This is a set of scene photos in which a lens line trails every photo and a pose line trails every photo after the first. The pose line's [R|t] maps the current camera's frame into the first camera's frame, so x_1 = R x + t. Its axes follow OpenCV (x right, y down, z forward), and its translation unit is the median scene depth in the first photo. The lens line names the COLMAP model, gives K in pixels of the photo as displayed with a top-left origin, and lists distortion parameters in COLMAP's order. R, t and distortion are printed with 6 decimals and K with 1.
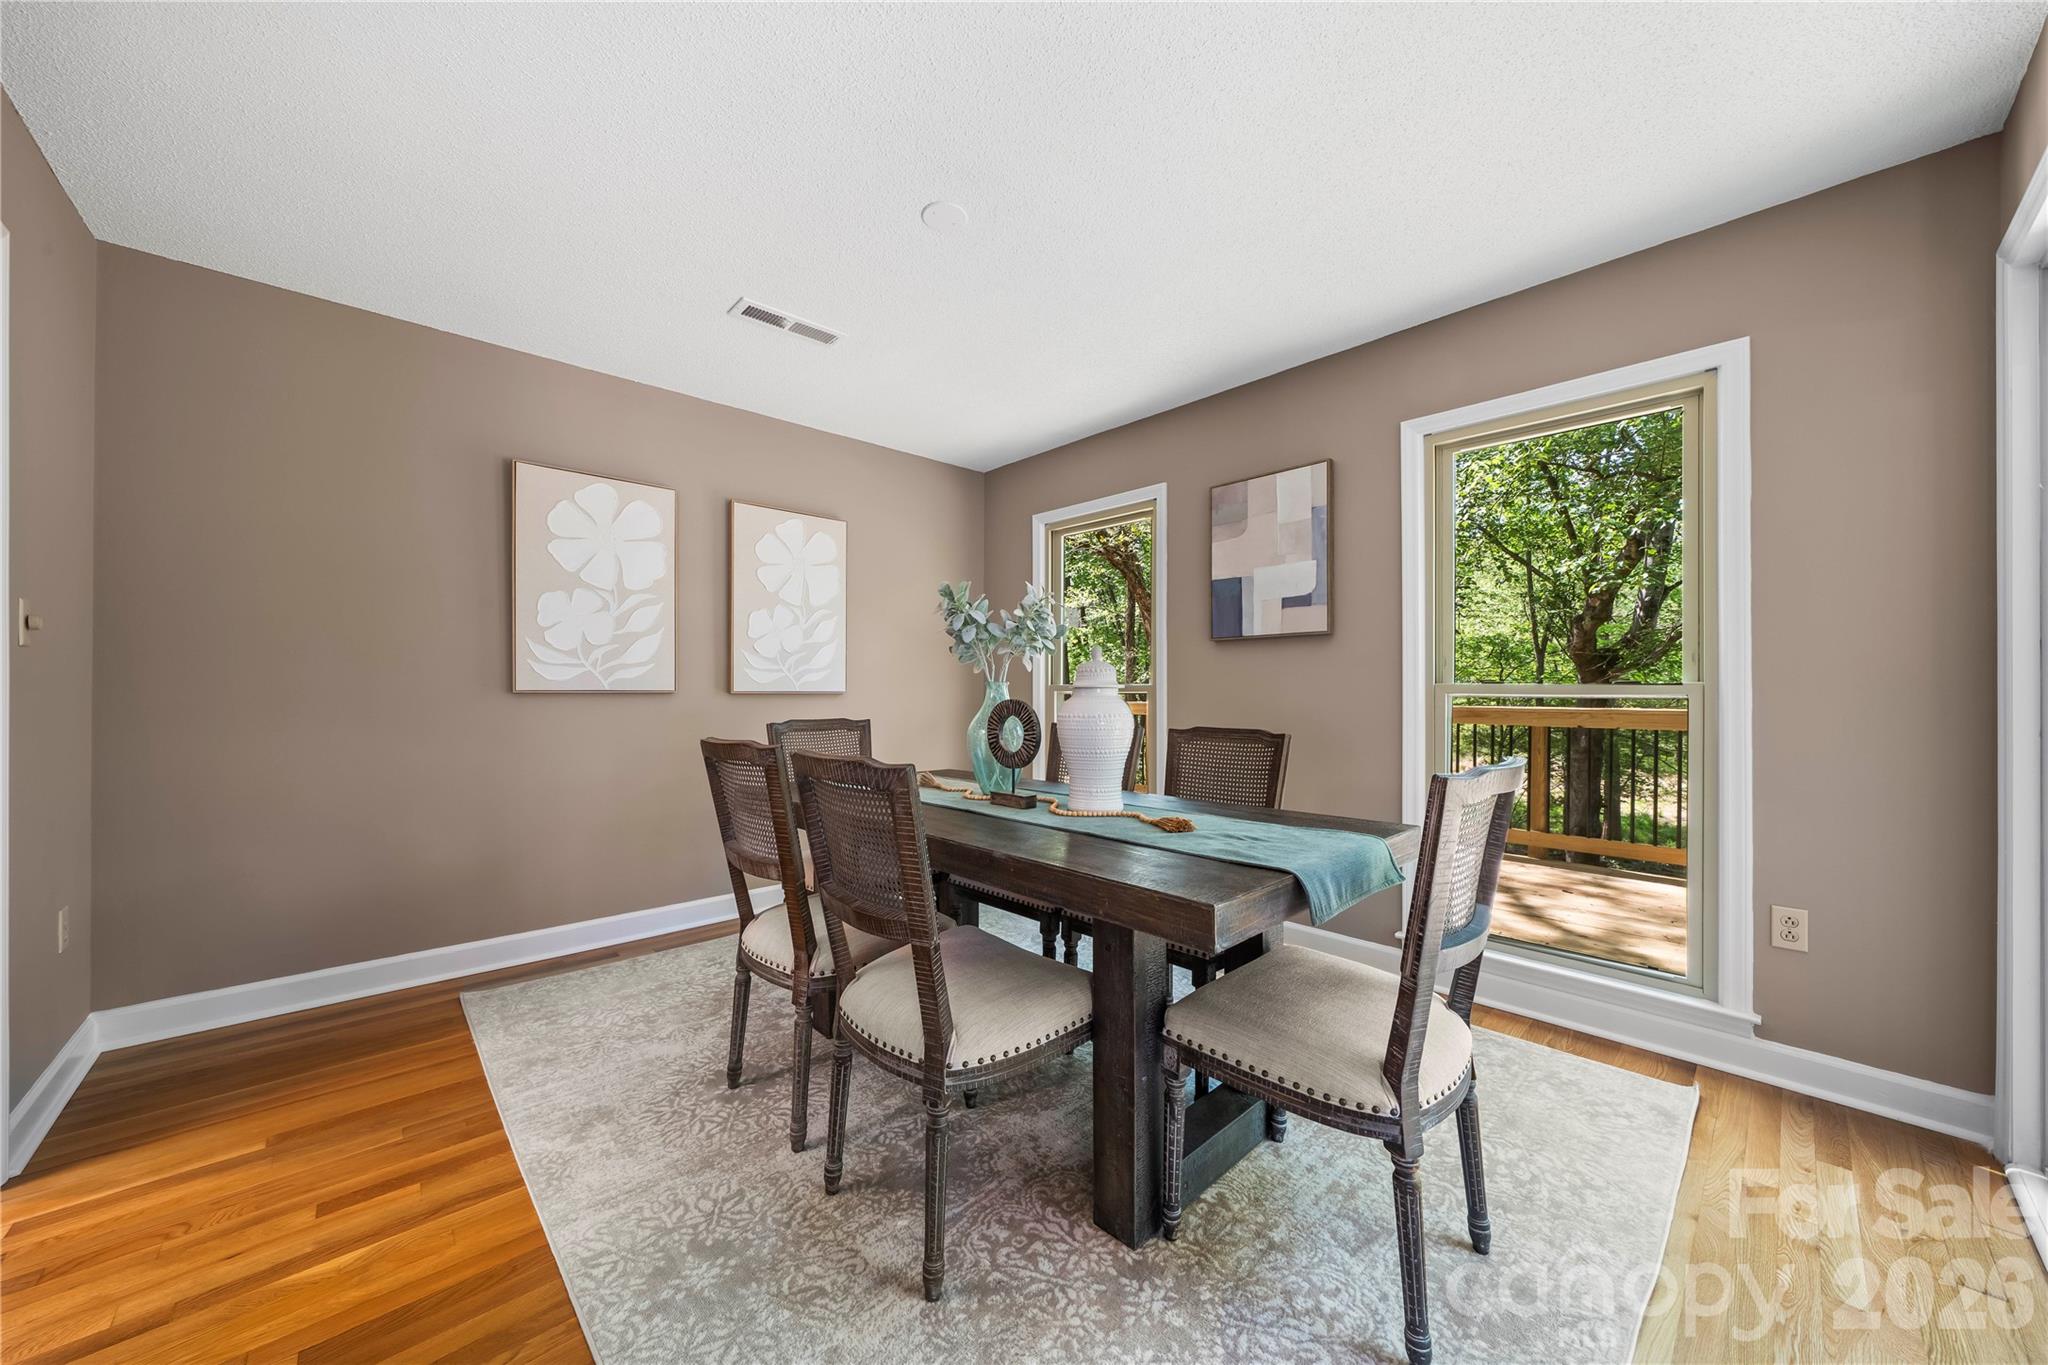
lens RADIAL K [[734.6, 0, 1028.7], [0, 734.6, 686.8], [0, 0, 1]] dist [-0.003017, -0.000610]
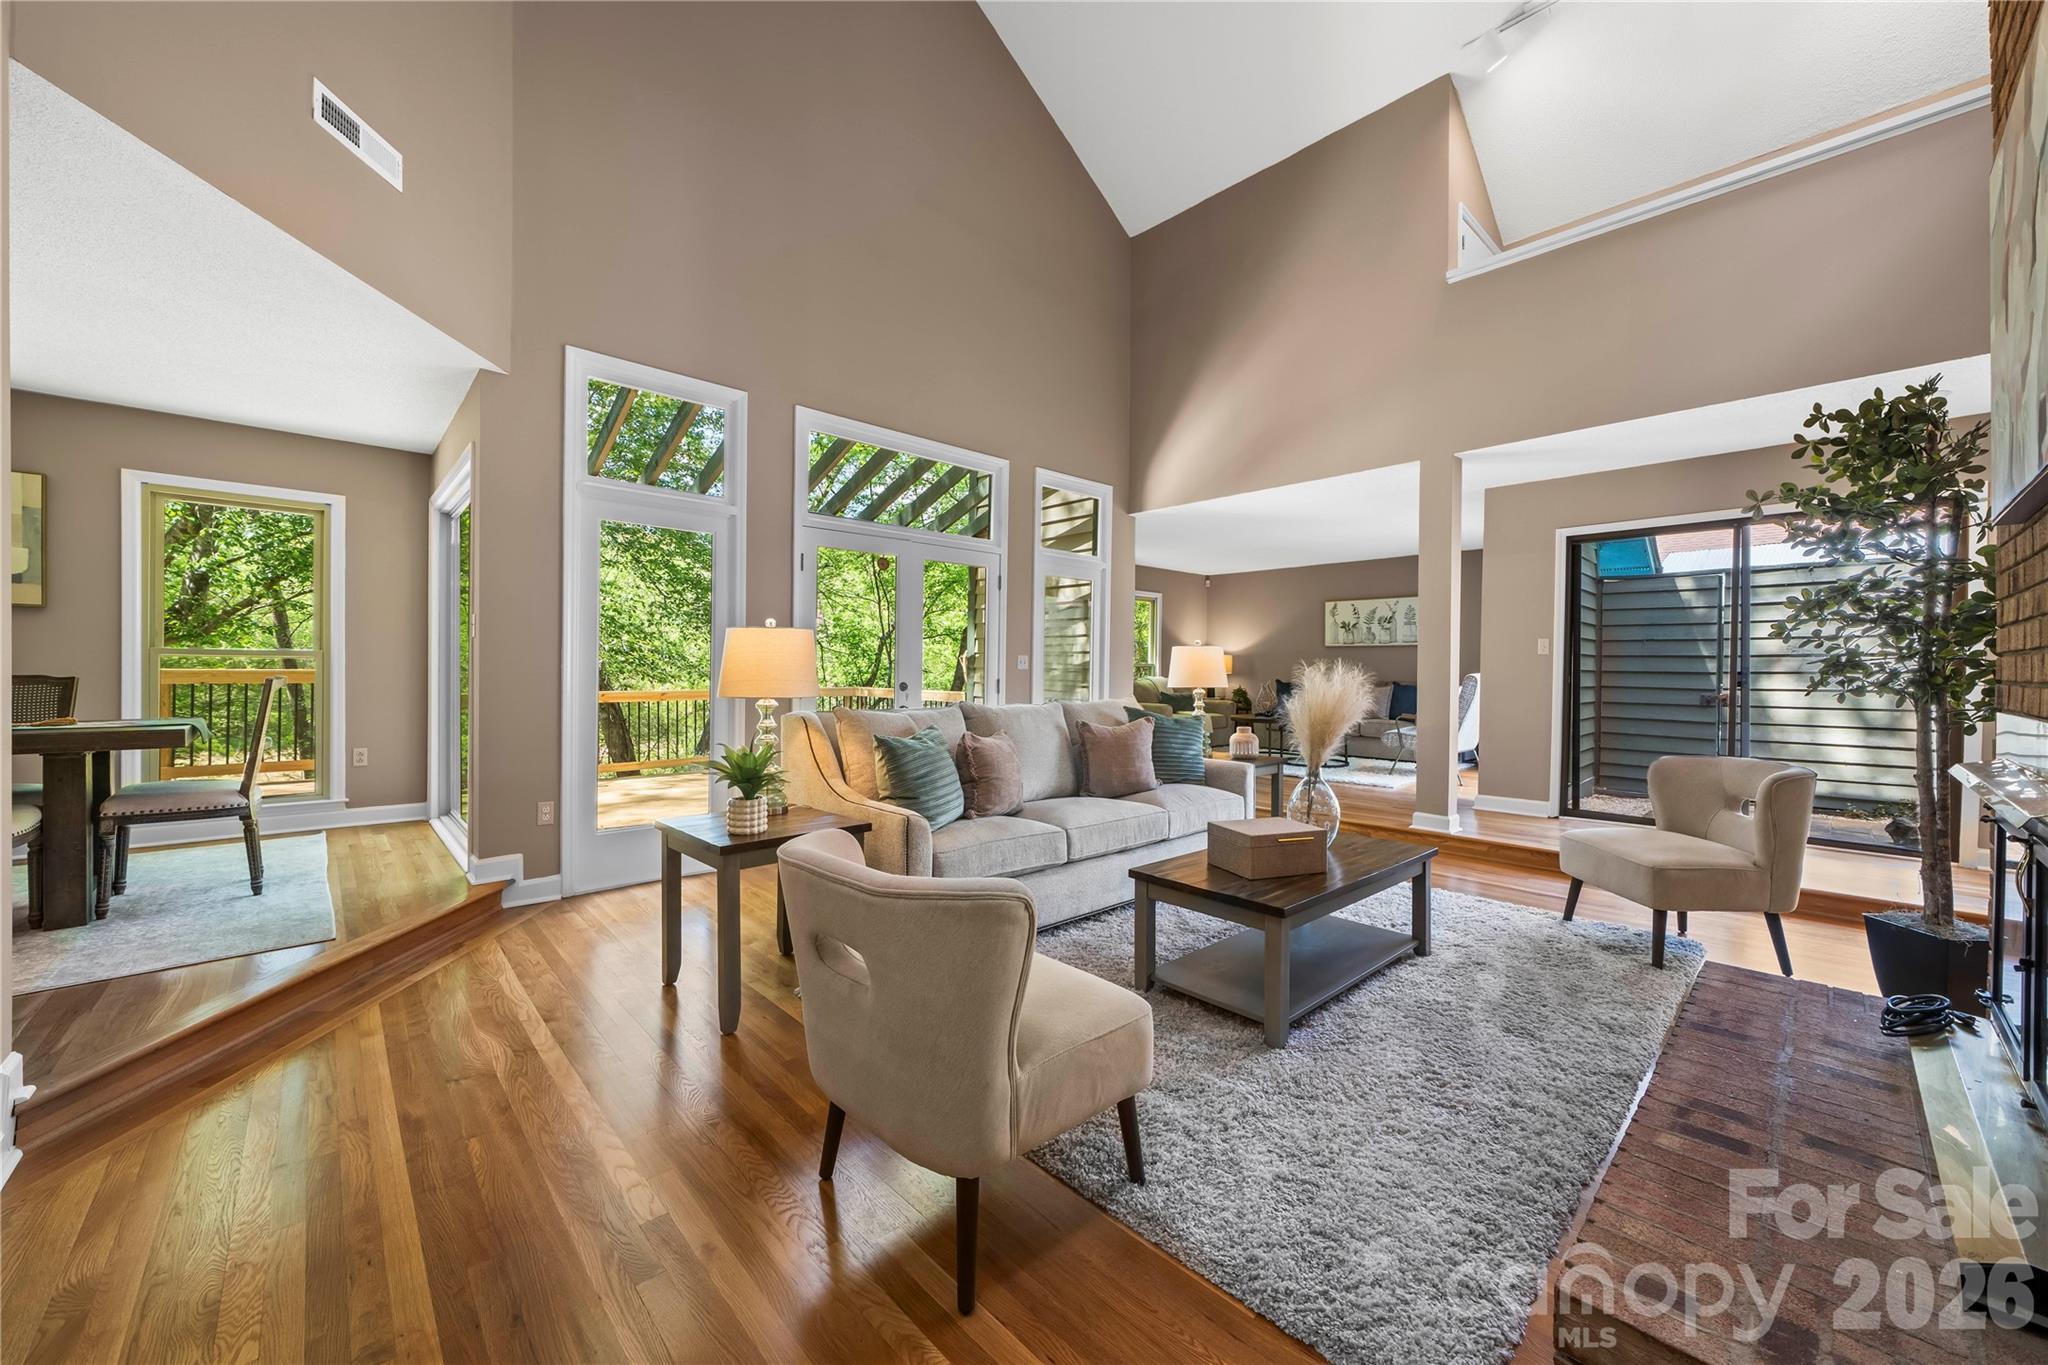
lens RADIAL K [[734.6, 0, 969.4], [0, 734.6, 672.1], [0, 0, 1]] dist [-0.003017, -0.000610]
pose [[0.036391, -0.000519, 0.999337, -0.819285], [-0.009298, 0.999956, 0.000858, 0.025464], [-0.999294, -0.009323, 0.036385, -0.685789]]
